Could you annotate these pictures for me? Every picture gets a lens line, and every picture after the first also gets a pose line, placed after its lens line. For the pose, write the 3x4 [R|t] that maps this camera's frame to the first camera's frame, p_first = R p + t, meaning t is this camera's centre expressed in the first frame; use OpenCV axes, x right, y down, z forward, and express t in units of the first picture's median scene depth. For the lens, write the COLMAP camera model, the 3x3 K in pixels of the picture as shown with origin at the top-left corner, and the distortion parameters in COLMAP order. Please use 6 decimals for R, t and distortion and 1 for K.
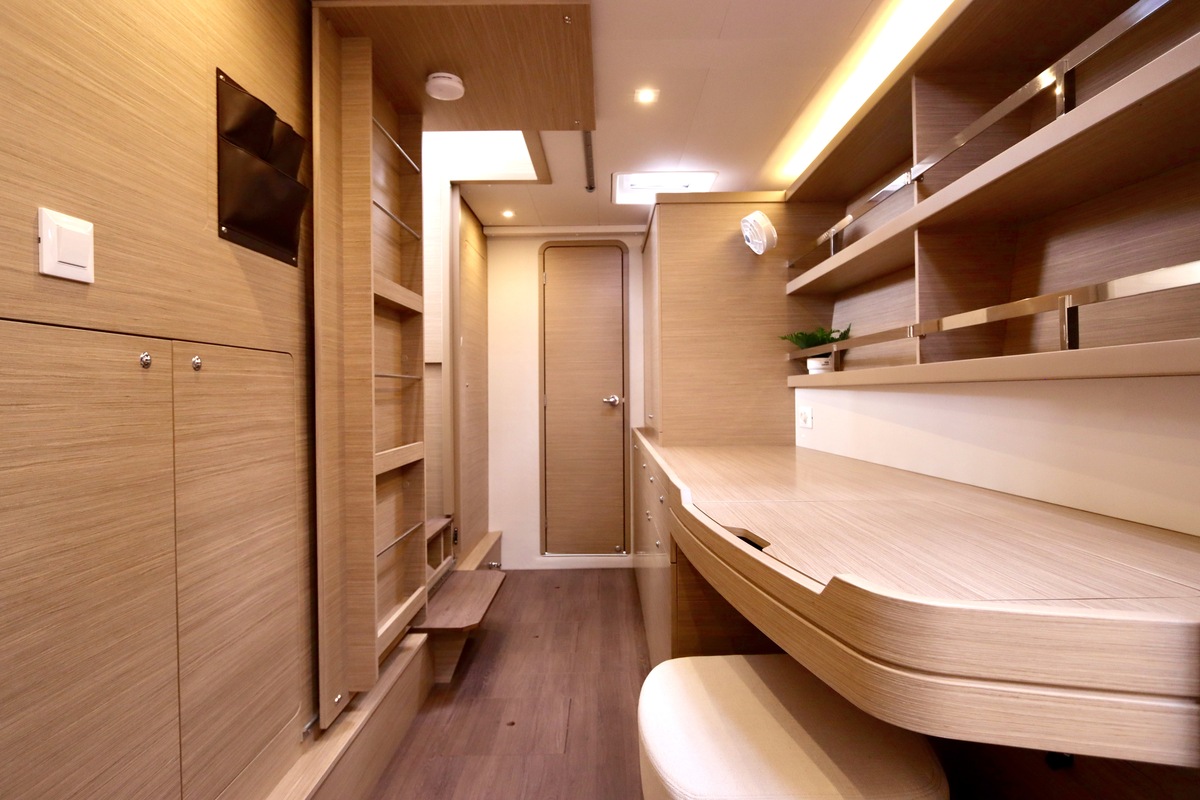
lens RADIAL K [[641.1, 0, 605.6], [0, 641.1, 392.5], [0, 0, 1]] dist [-0.009887, 0.001984]
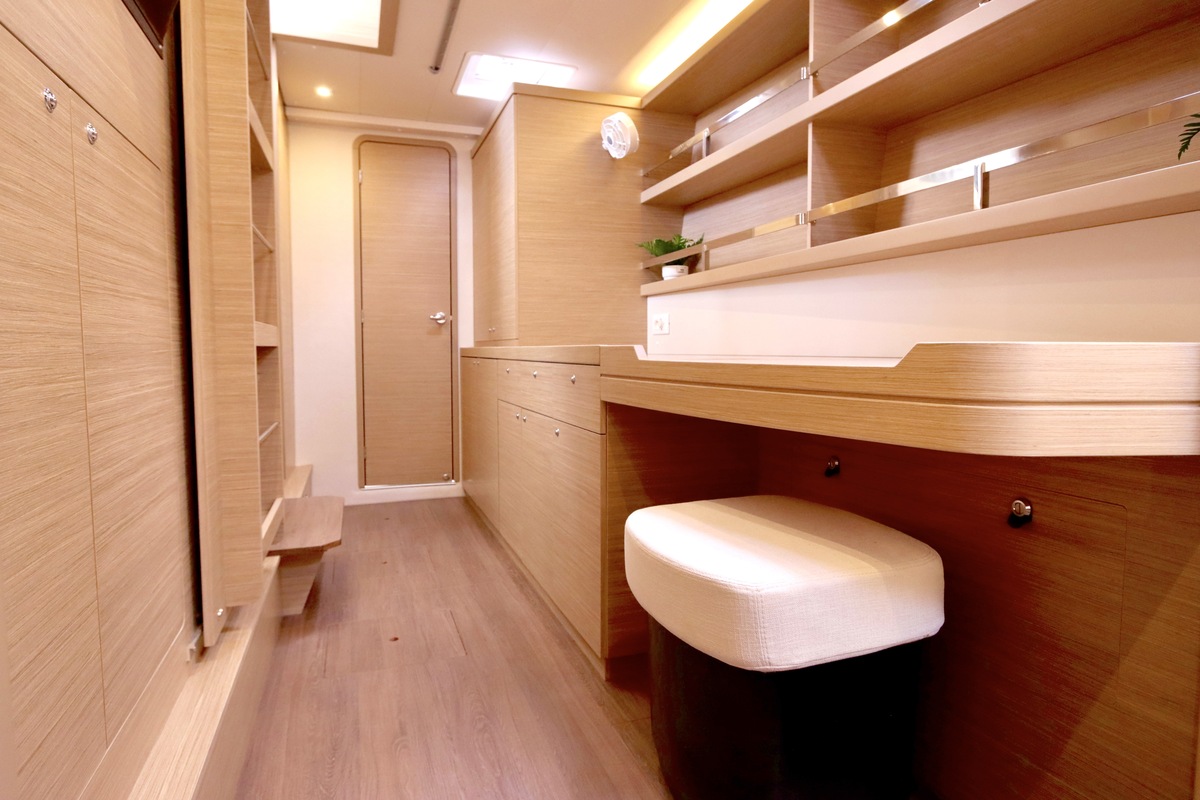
lens RADIAL K [[664.8, 0, 600.0], [0, 664.8, 384.1], [0, 0, 1]] dist [-0.019884, 0.015914]
pose [[0.940240, -0.010107, 0.340362, -0.164937], [-0.008631, 0.998531, 0.053495, 0.091519], [-0.340402, -0.053236, 0.938772, 0.035711]]
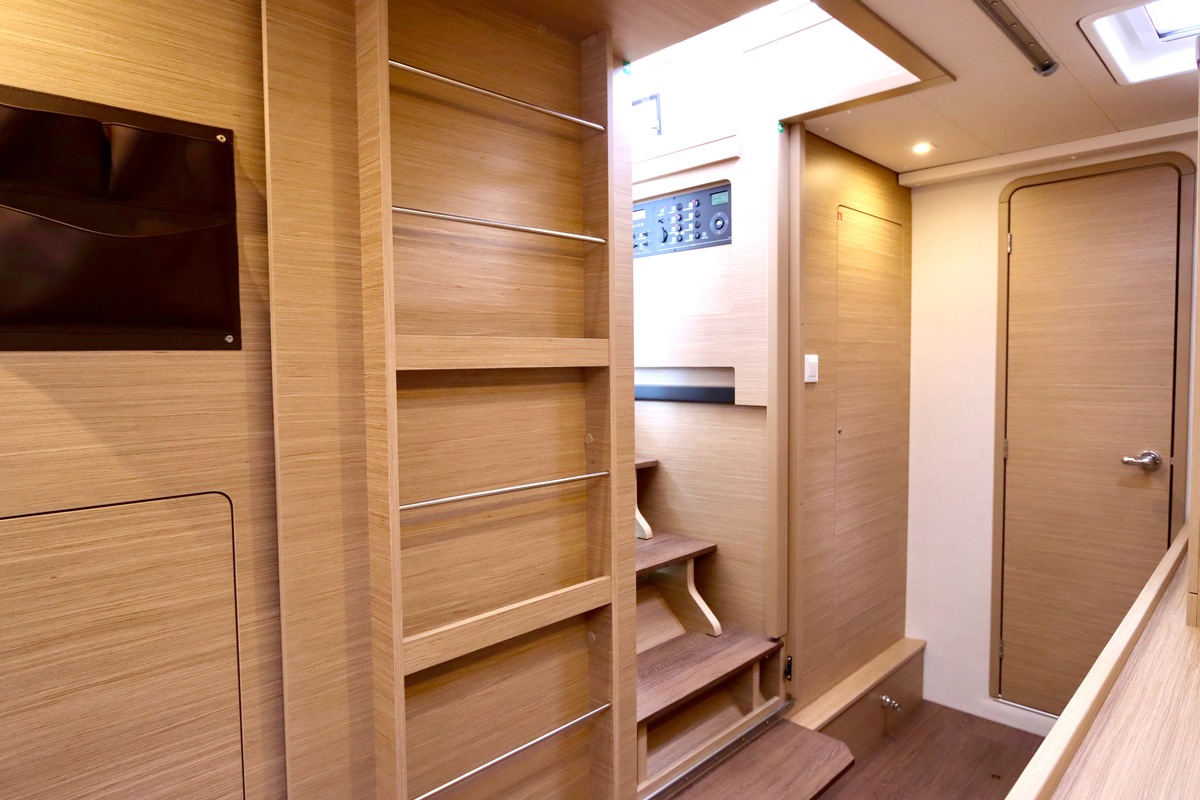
lens RADIAL K [[677.0, 0, 603.6], [0, 677.0, 388.2], [0, 0, 1]] dist [-0.019014, -0.000130]
pose [[0.701193, 0.032632, -0.712224, 0.147676], [-0.001949, 0.999036, 0.043853, -0.117899], [0.712969, -0.029361, 0.700581, 0.495607]]
